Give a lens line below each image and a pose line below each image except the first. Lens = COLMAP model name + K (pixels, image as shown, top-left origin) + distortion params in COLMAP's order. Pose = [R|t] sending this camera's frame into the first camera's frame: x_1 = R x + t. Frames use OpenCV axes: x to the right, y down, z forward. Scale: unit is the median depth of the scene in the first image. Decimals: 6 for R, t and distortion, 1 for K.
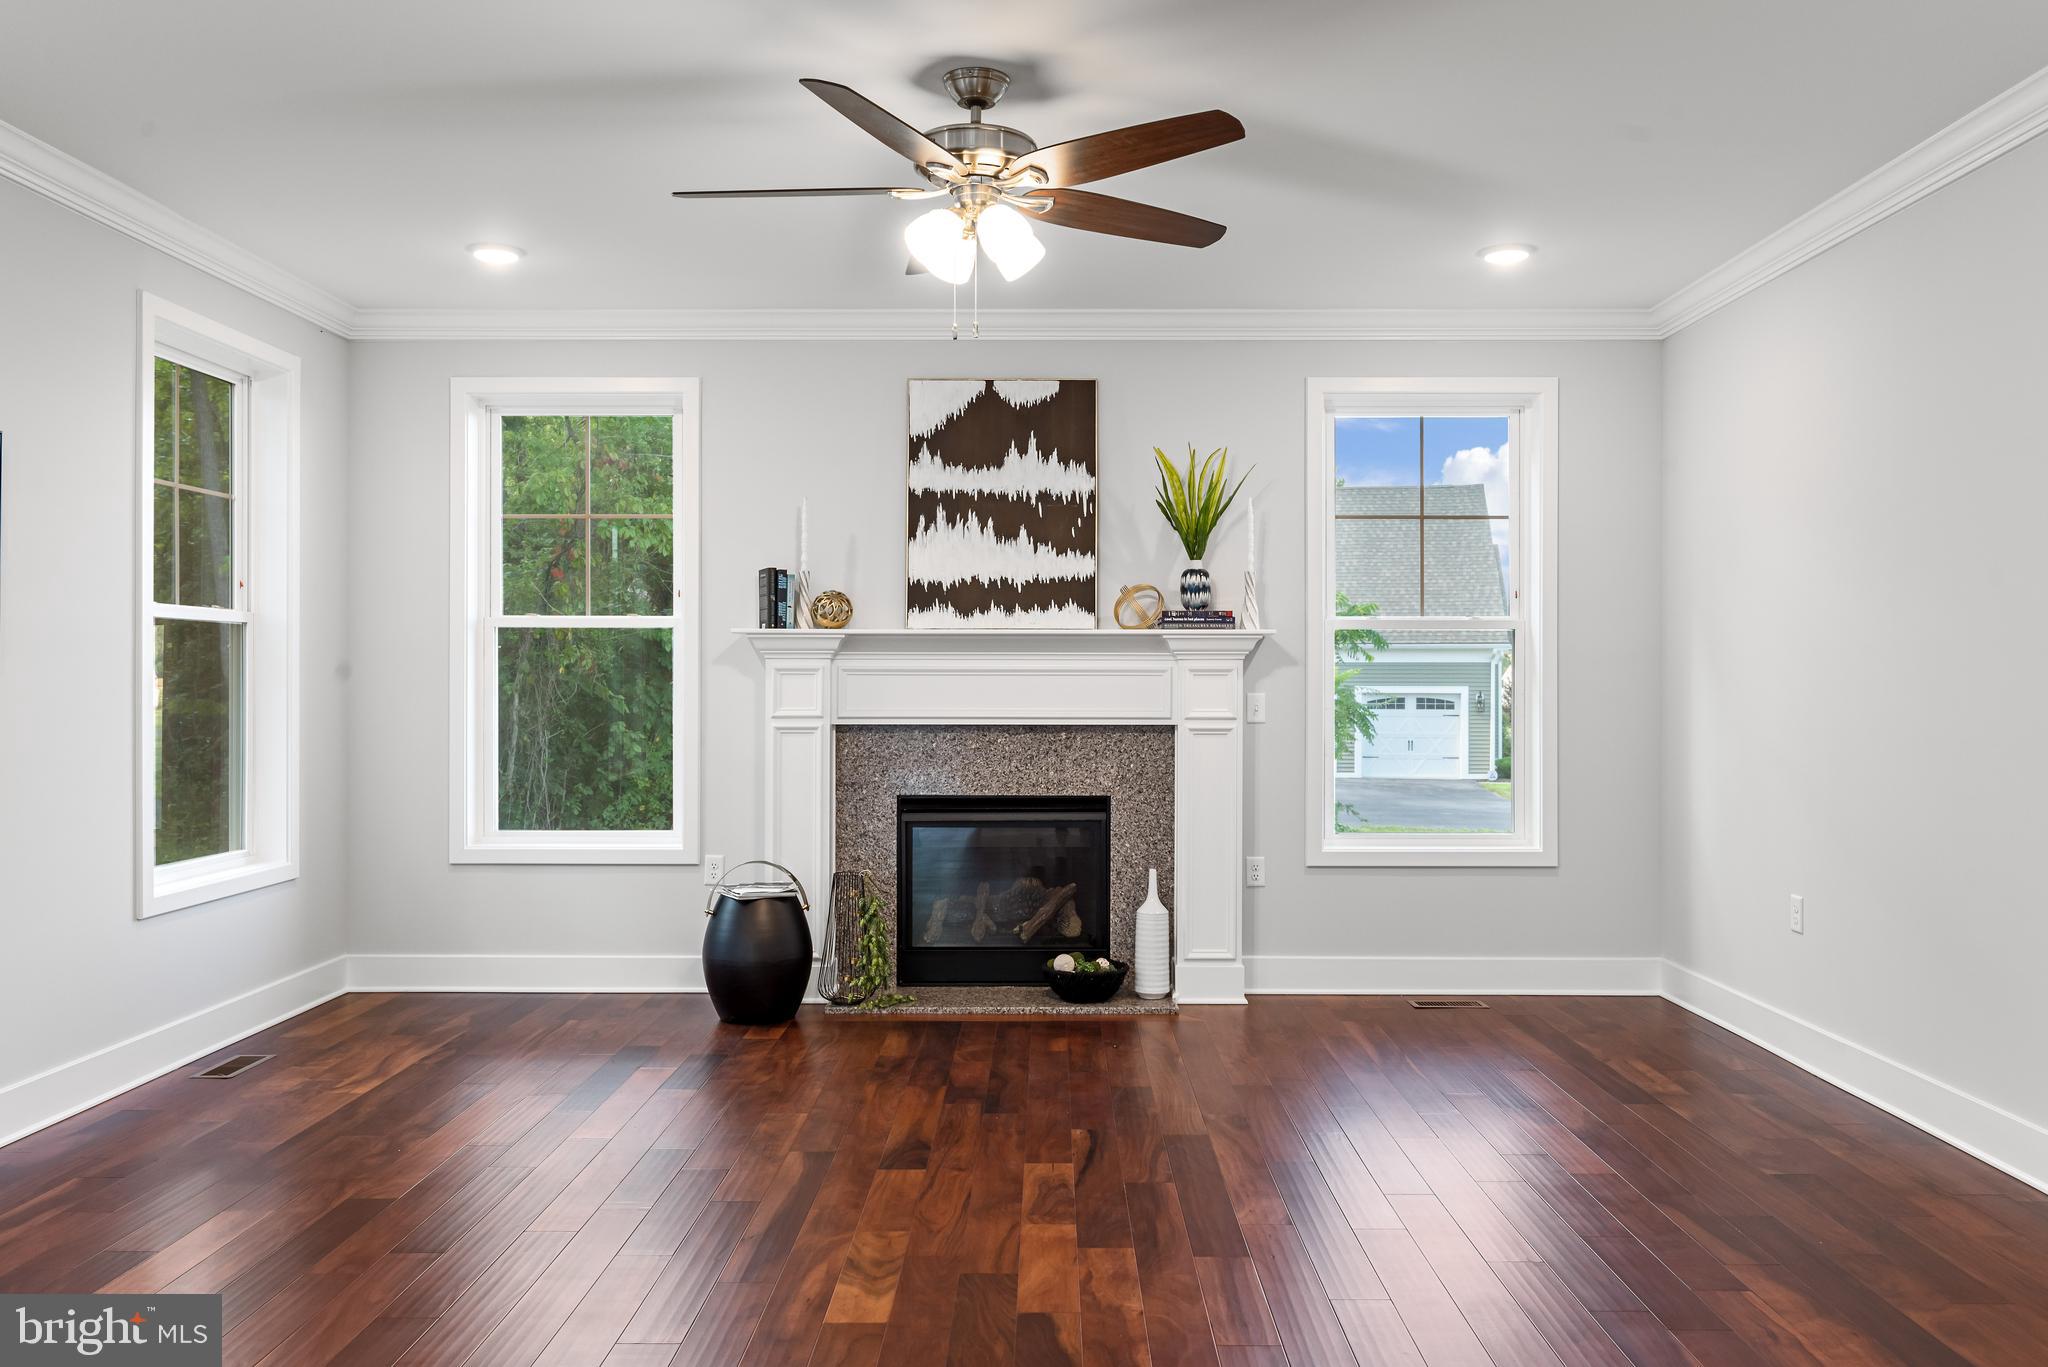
lens RADIAL K [[1501.3, 0, 1016.8], [0, 1501.3, 666.3], [0, 0, 1]] dist [0.006665, 0.002124]
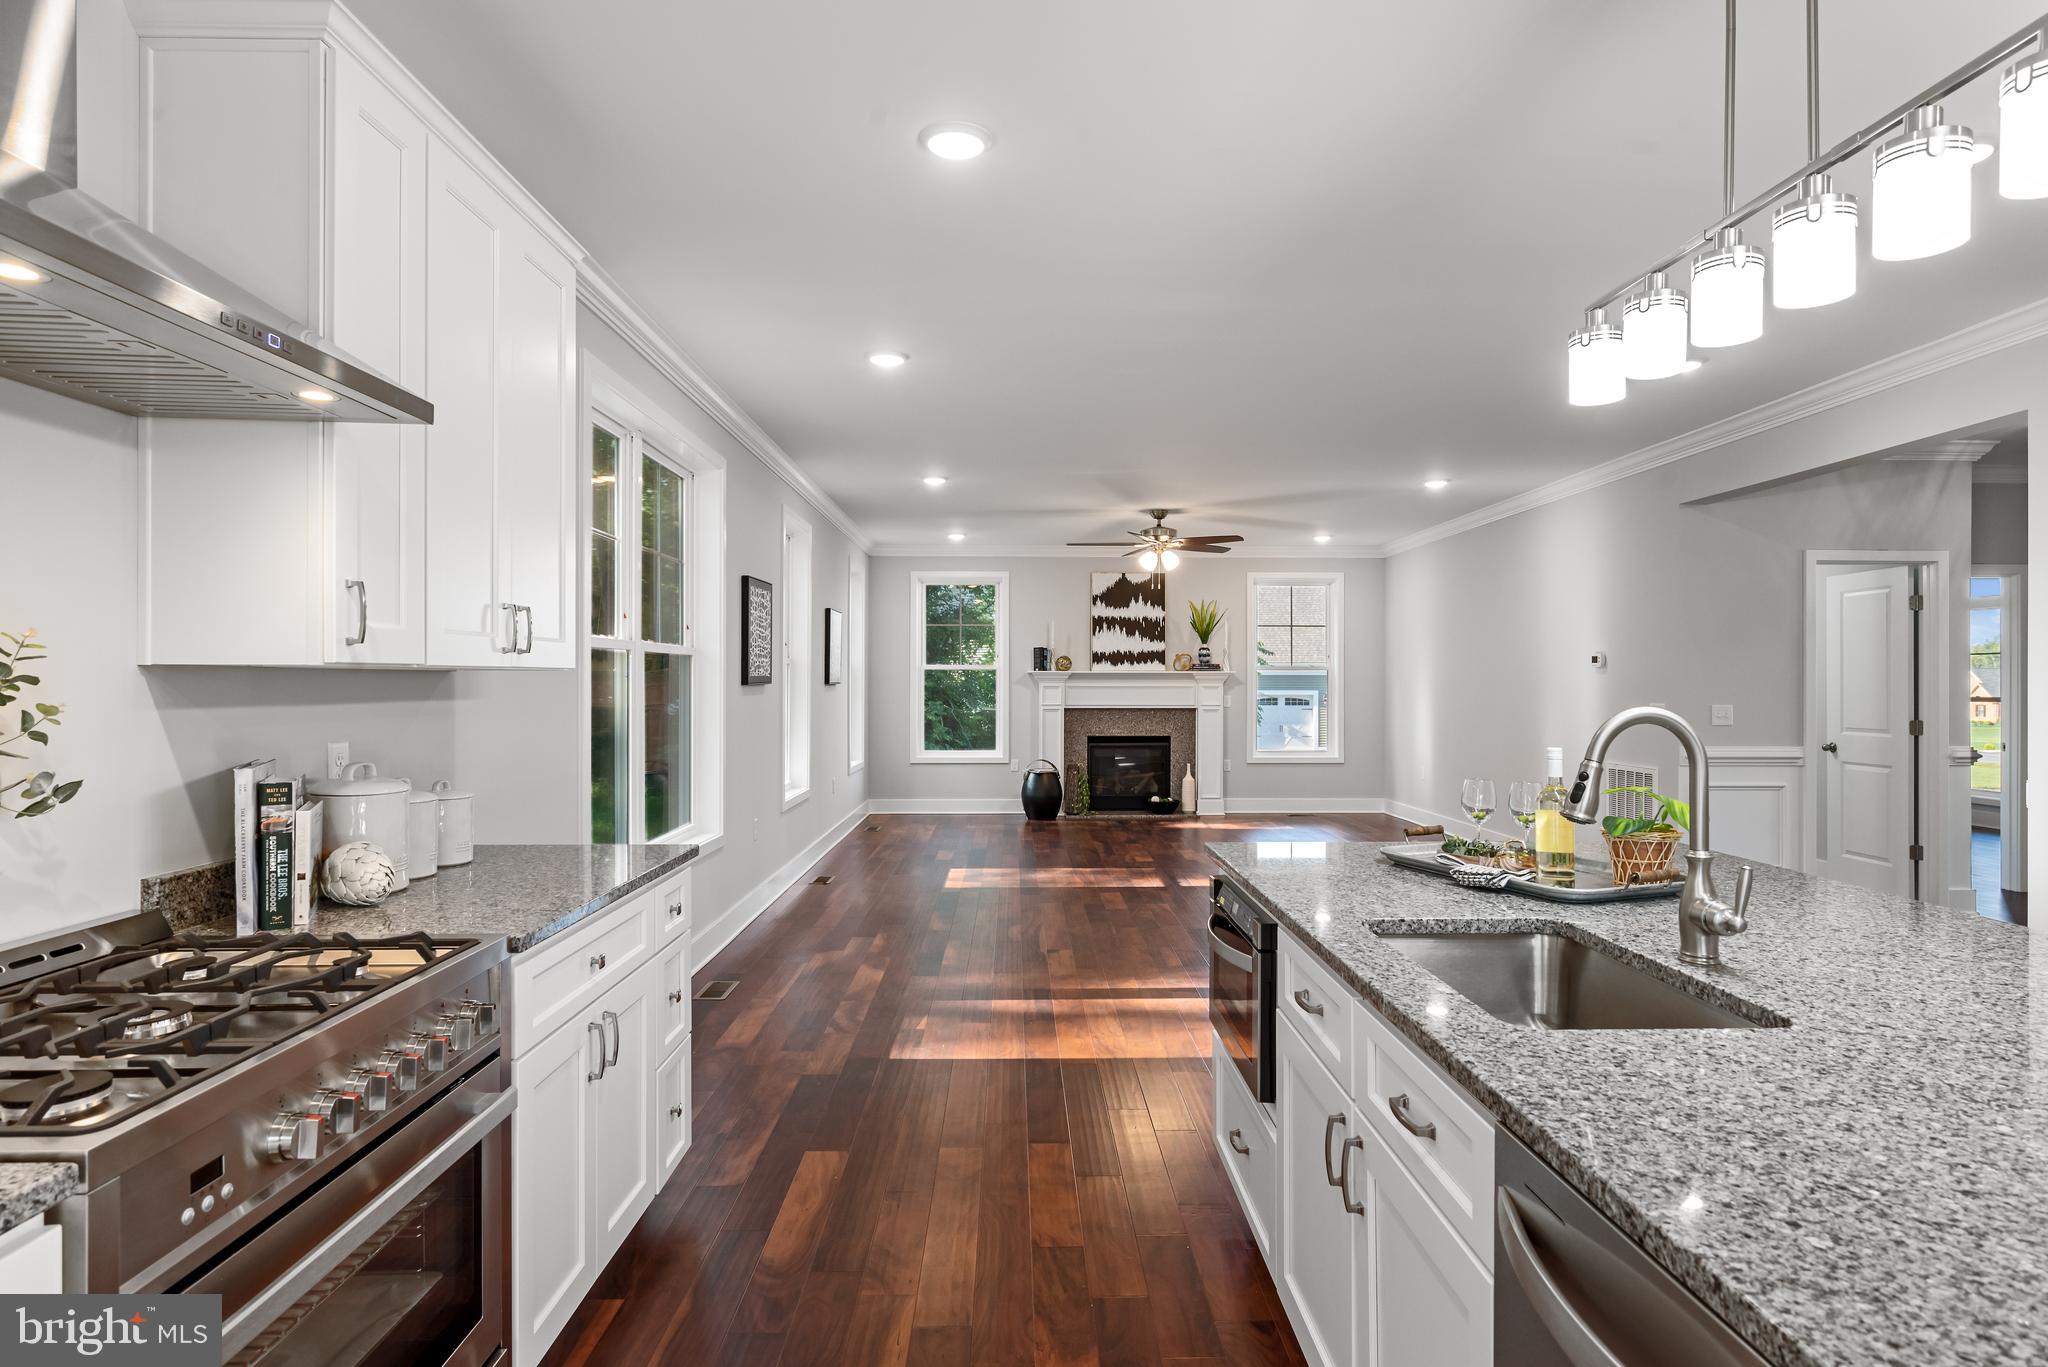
lens RADIAL K [[1144.3, 0, 1030.7], [0, 1144.3, 680.5], [0, 0, 1]] dist [-0.003070, 0.001102]
pose [[0.999630, 0.001010, 0.027184, -0.229762], [-0.000652, 0.999913, -0.013207, 0.017542], [-0.027195, 0.013184, 0.999543, -0.943550]]
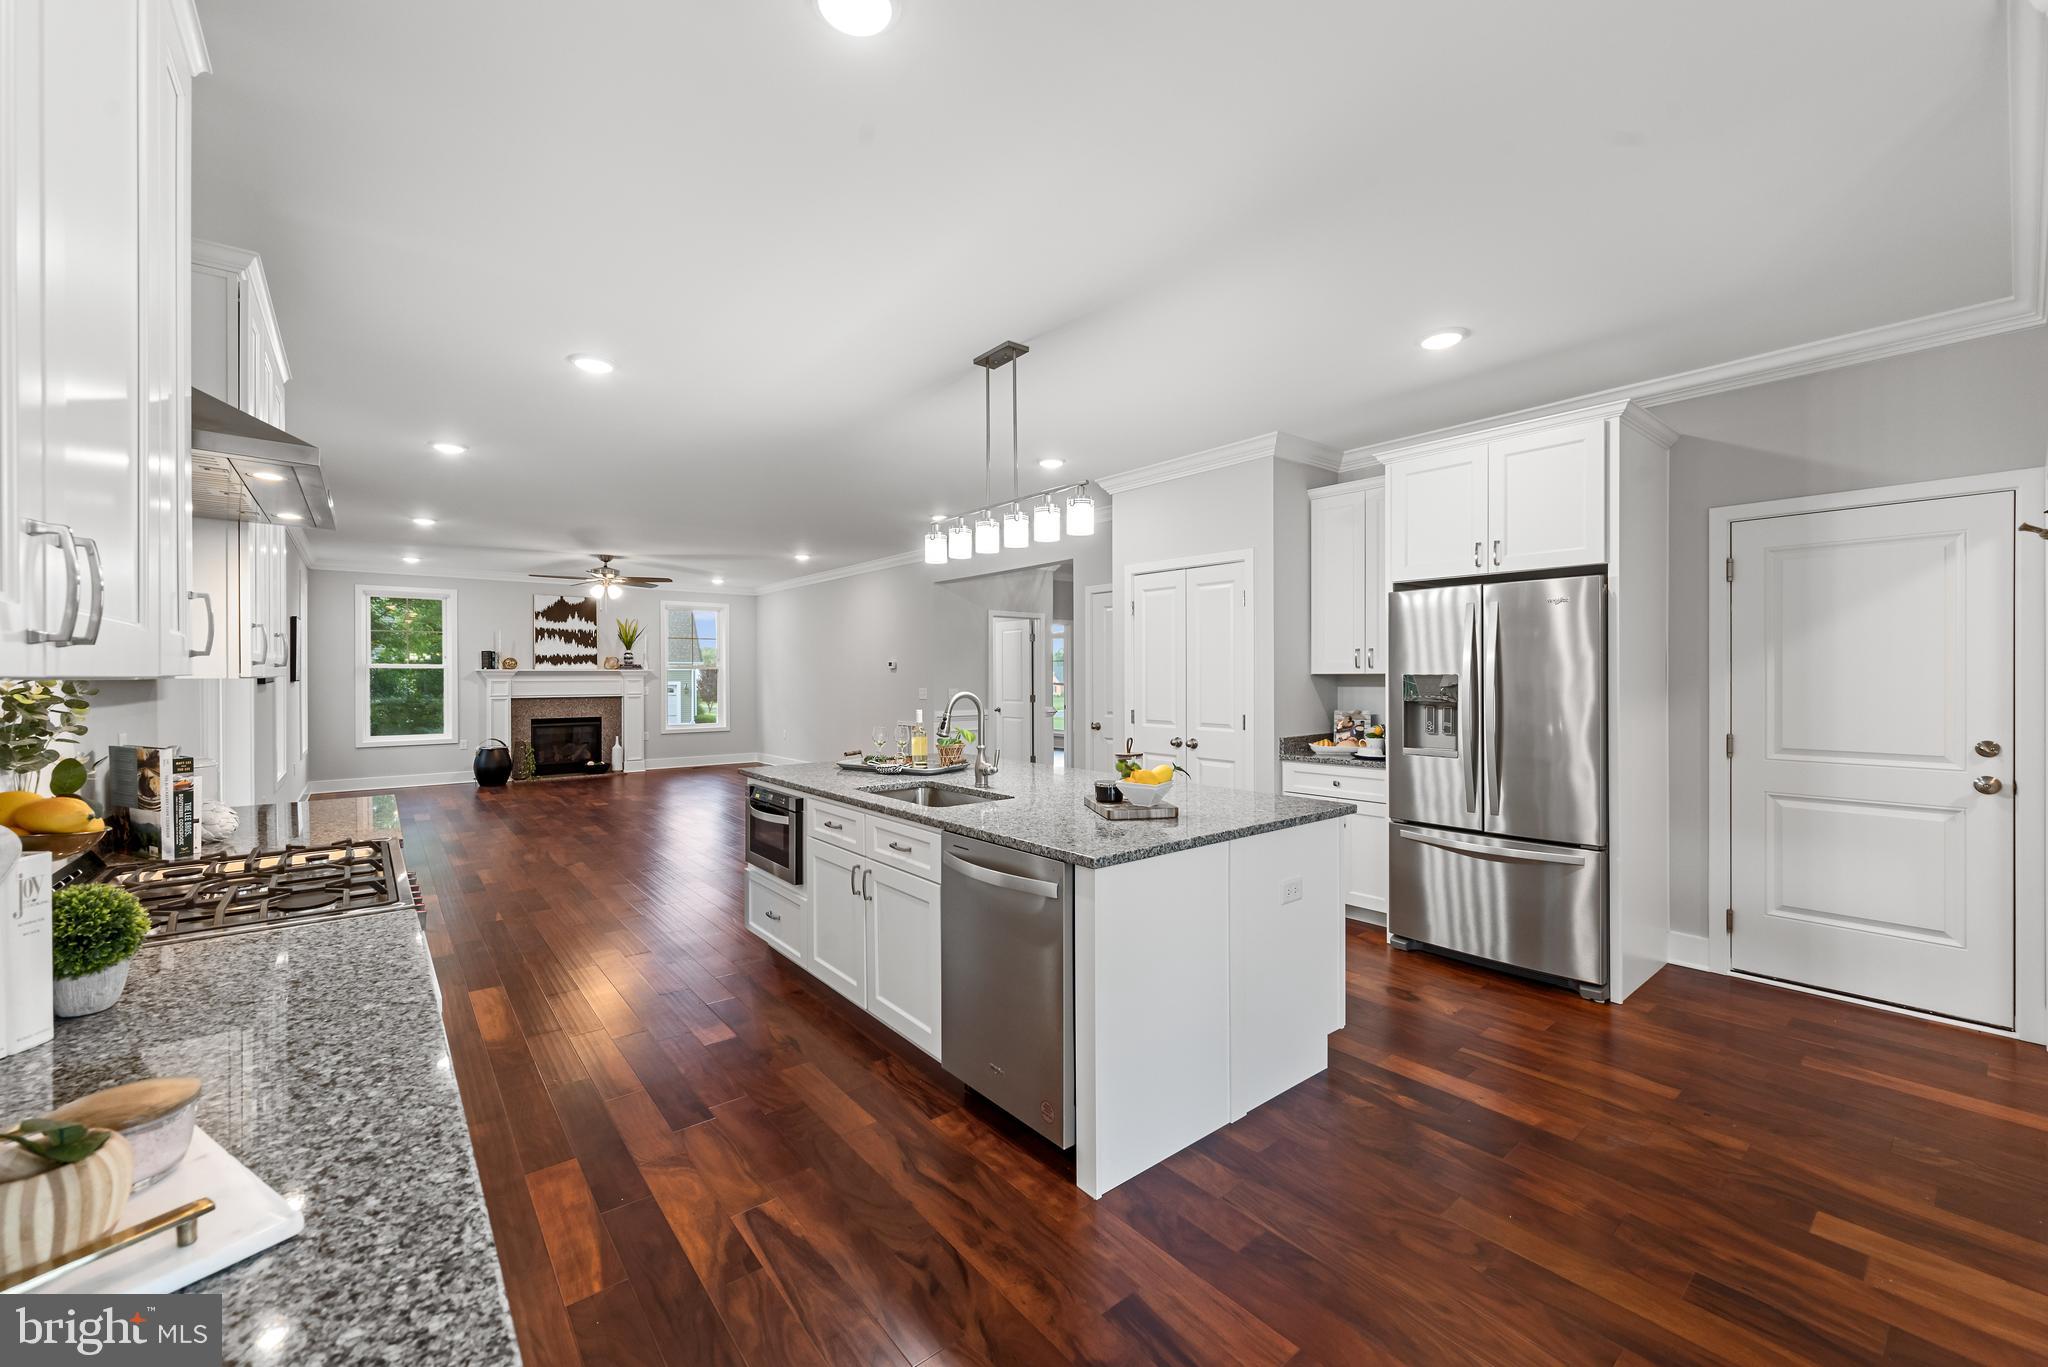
lens RADIAL K [[810.1, 0, 1025.3], [0, 810.1, 676.0], [0, 0, 1]] dist [-0.000152, -0.000183]
pose [[0.774454, -0.003755, 0.632619, -0.369206], [0.010316, 0.999924, -0.006693, 0.013852], [-0.632546, 0.011710, 0.774435, -1.094907]]
